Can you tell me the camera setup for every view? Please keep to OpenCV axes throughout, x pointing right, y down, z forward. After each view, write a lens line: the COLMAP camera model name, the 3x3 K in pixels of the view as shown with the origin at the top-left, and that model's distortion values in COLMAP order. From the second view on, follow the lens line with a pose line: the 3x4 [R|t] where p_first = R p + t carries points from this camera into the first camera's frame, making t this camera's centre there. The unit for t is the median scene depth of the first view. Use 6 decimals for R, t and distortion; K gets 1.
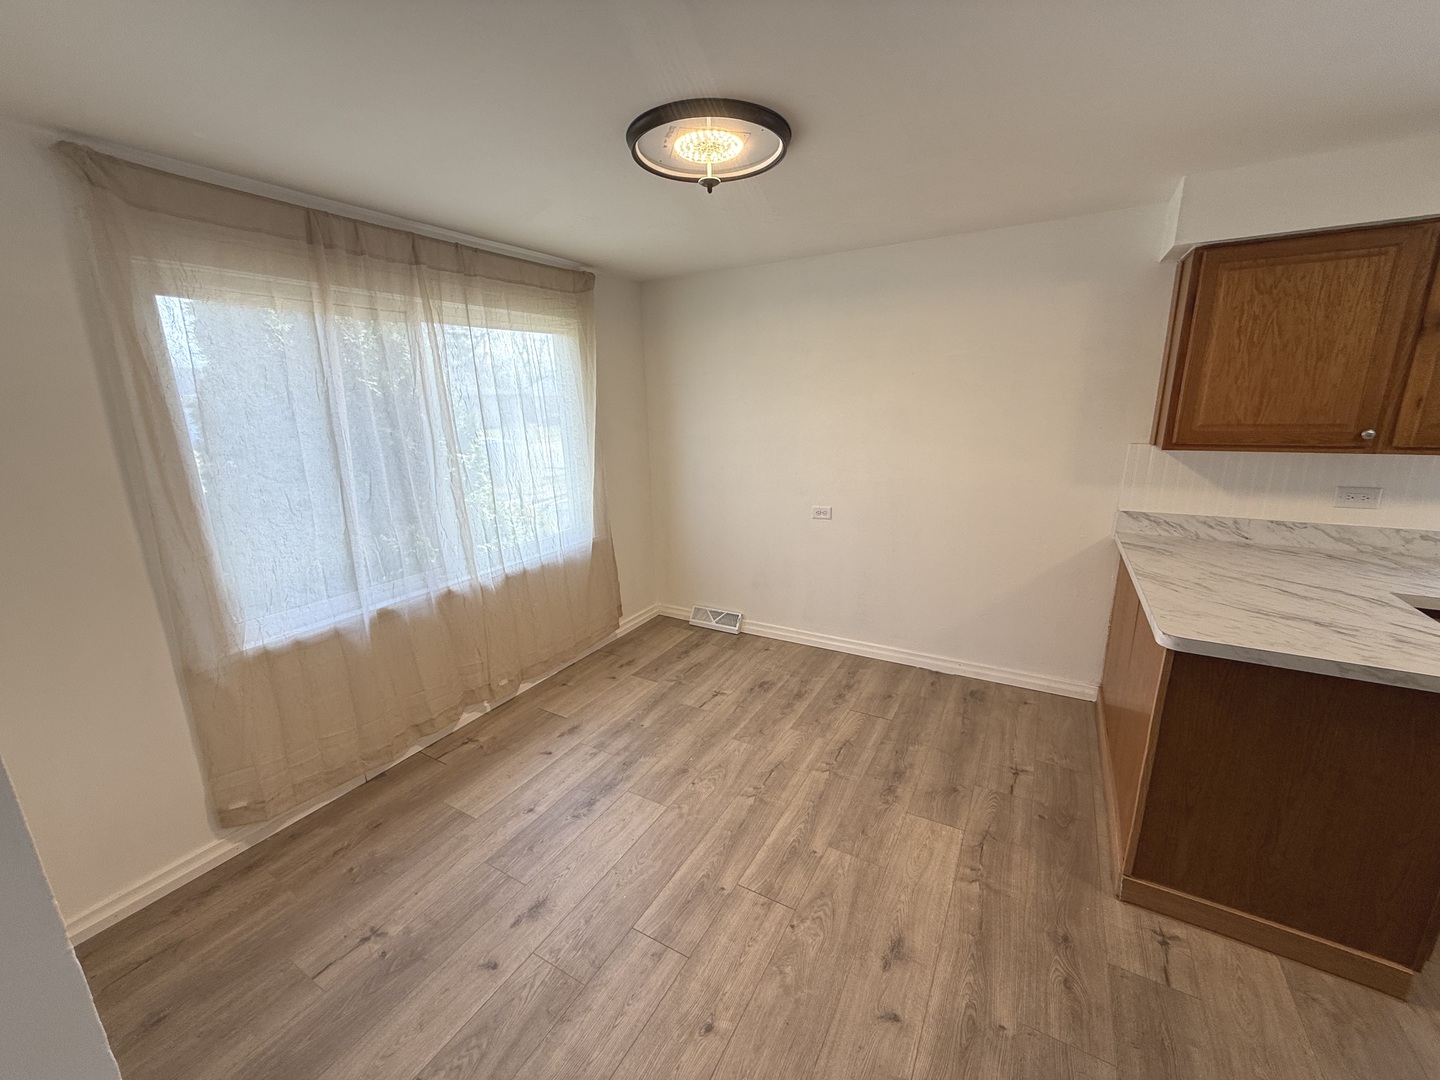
lens RADIAL K [[573.5, 0, 719.0], [0, 573.5, 543.2], [0, 0, 1]] dist [-0.000504, 0.000092]
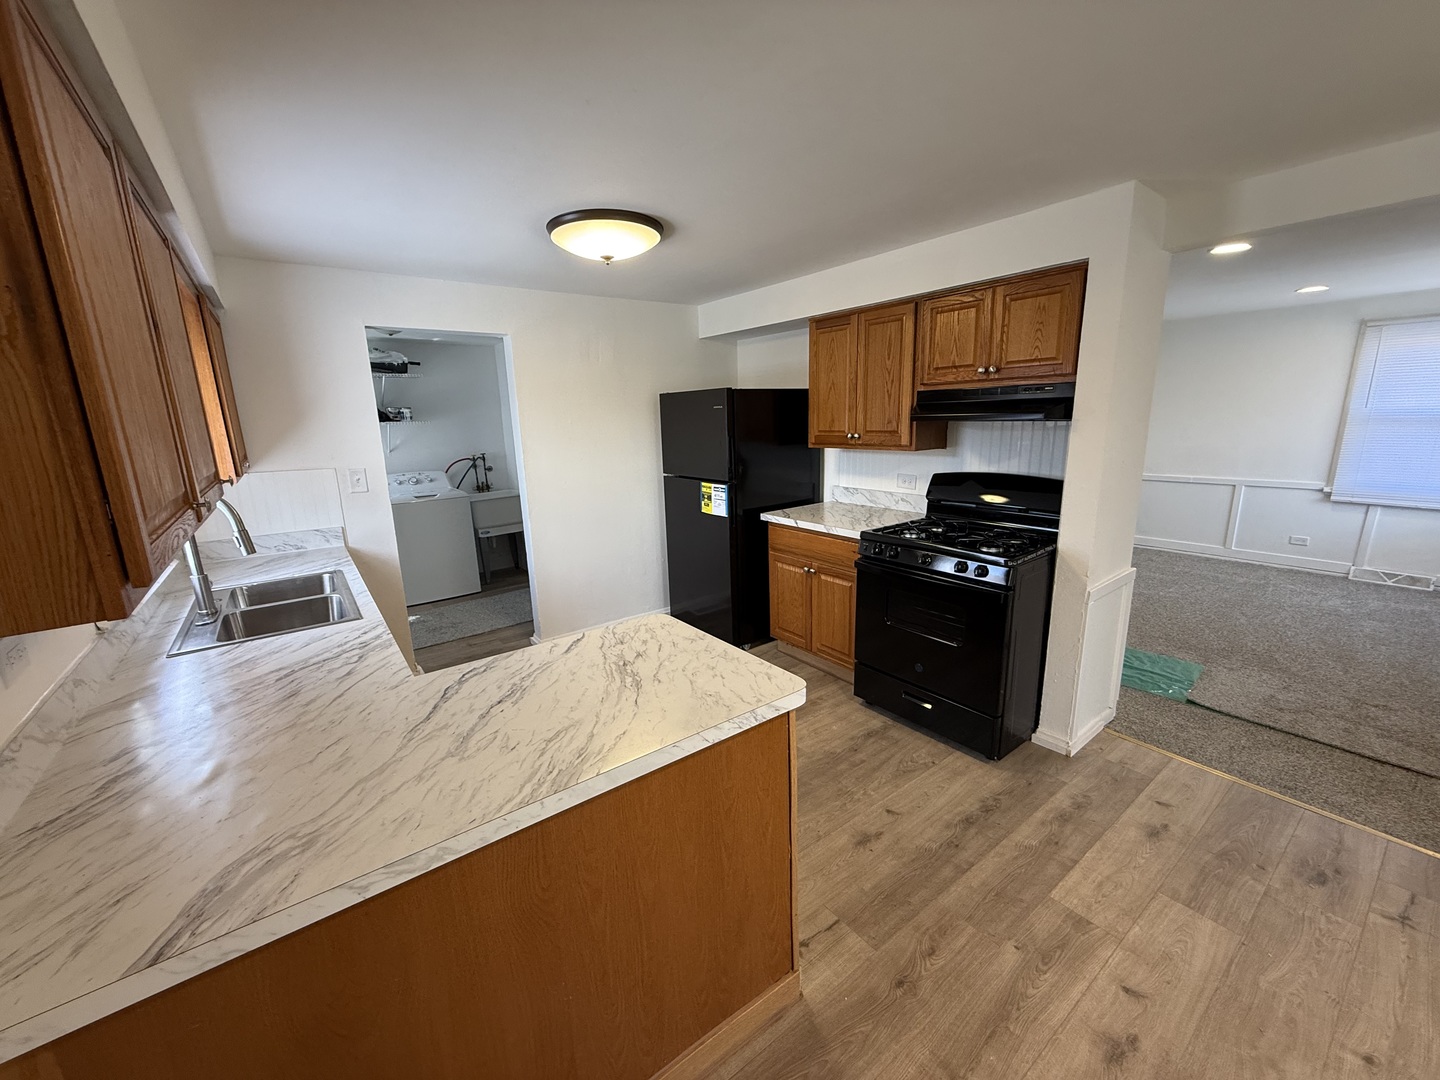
lens RADIAL K [[573.5, 0, 717.1], [0, 573.5, 538.6], [0, 0, 1]] dist [-0.000504, 0.000092]
pose [[-0.915447, -0.038947, 0.400549, 0.473357], [0.143218, 0.898618, 0.414699, -0.348408], [-0.376091, 0.437001, -0.817059, 1.388152]]
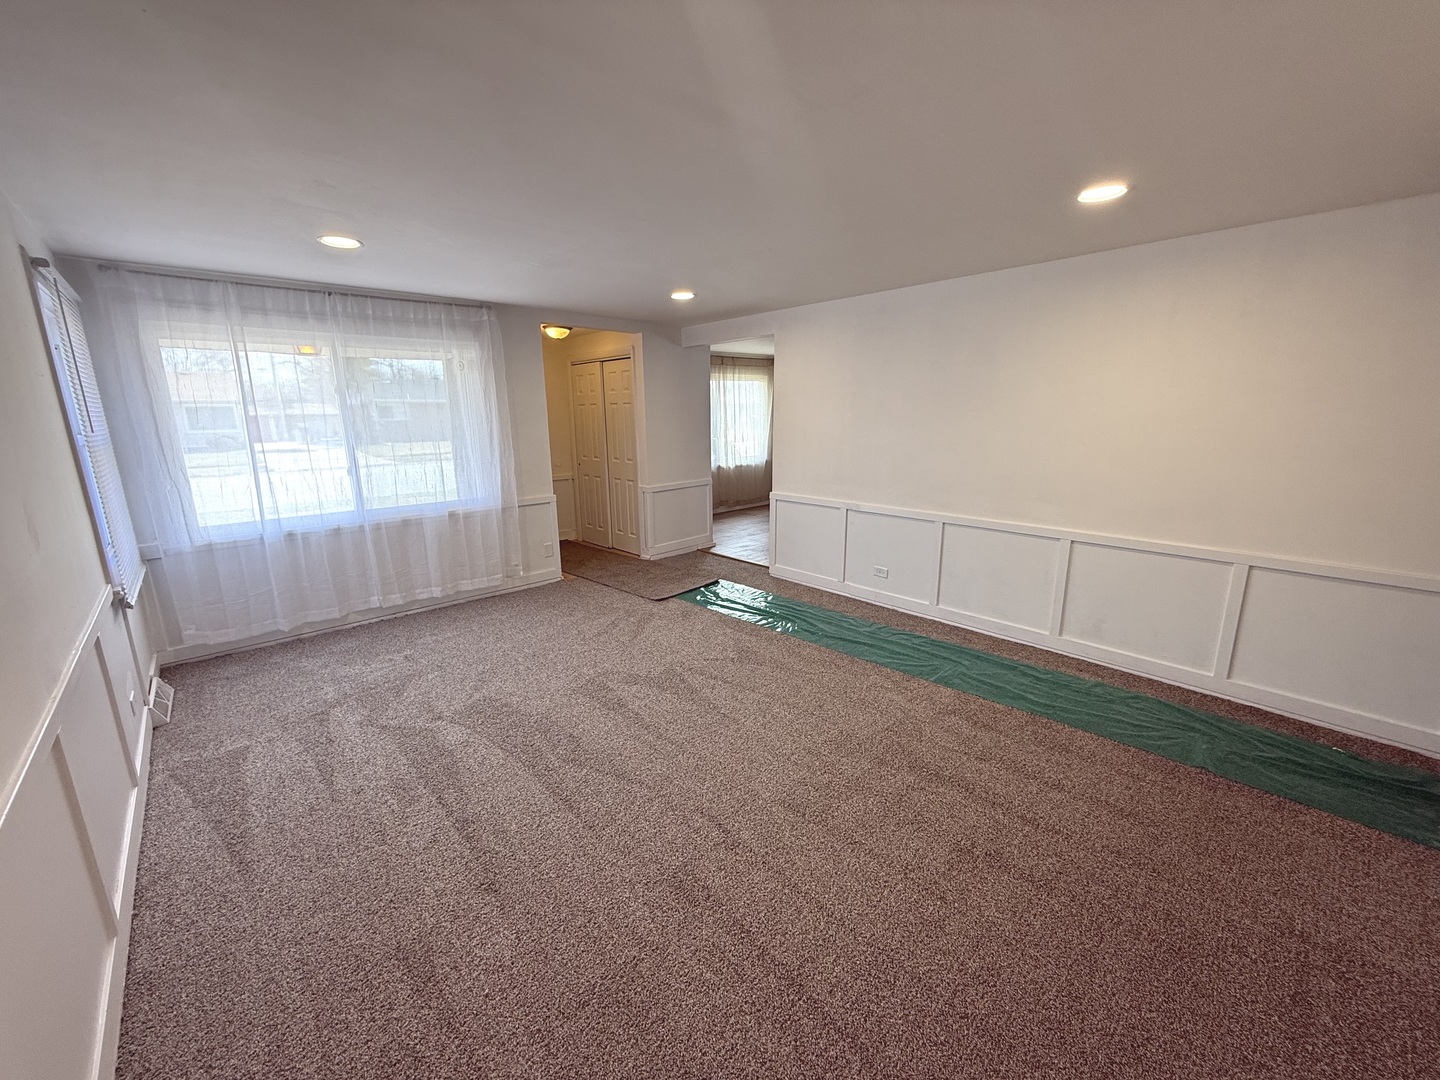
lens RADIAL K [[573.5, 0, 705.9], [0, 573.5, 542.8], [0, 0, 1]] dist [-0.000504, 0.000092]
pose [[0.943144, 0.082683, -0.321937, 0.721427], [-0.086684, 0.996234, 0.001915, 0.726661], [0.320883, 0.026101, 0.946759, -2.863087]]
